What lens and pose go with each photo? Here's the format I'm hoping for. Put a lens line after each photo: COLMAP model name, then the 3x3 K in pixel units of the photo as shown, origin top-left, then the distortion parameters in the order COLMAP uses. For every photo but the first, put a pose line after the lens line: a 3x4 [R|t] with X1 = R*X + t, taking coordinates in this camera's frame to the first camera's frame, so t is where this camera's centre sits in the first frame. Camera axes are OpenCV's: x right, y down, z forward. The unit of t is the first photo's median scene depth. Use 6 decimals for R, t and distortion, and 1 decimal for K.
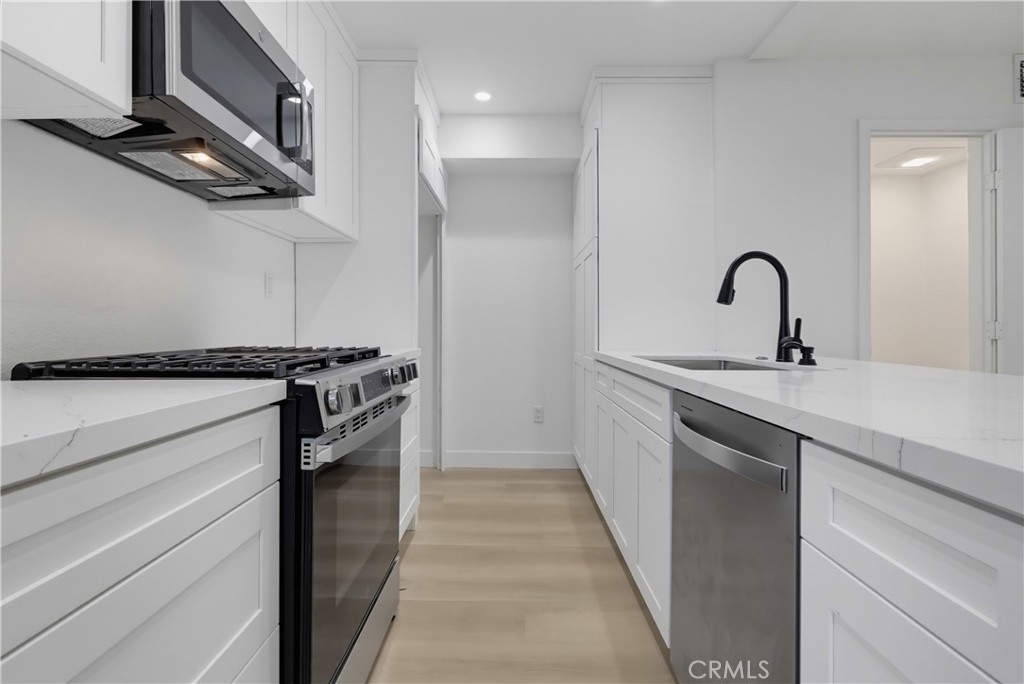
lens RADIAL K [[498.7, 0, 535.9], [0, 498.7, 324.7], [0, 0, 1]] dist [0.001078, -0.002292]
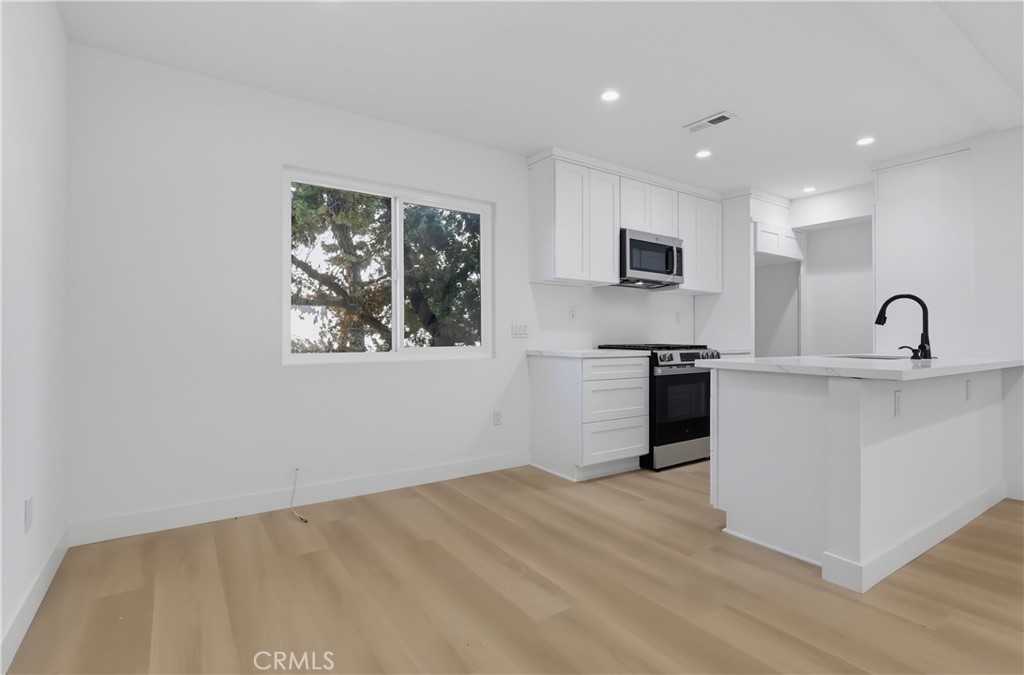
lens RADIAL K [[498.7, 0, 503.3], [0, 498.7, 337.6], [0, 0, 1]] dist [0.001078, -0.002292]
pose [[0.554923, 0.005552, -0.831883, 0.801735], [-0.001400, 0.999983, 0.005740, -0.003178], [0.831901, -0.002021, 0.554921, -0.801931]]
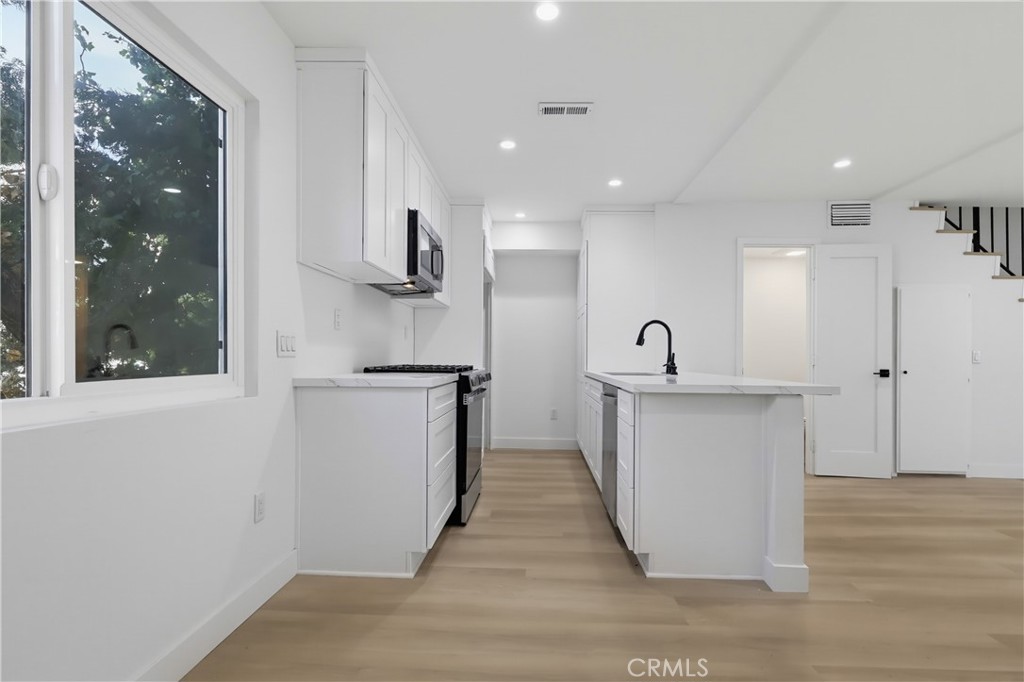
lens RADIAL K [[498.7, 0, 545.8], [0, 498.7, 355.7], [0, 0, 1]] dist [0.001078, -0.002292]
pose [[0.999460, 0.006996, -0.032104, 0.041560], [-0.006935, 0.999974, 0.002006, -0.001273], [0.032118, -0.001782, 0.999483, -0.766026]]
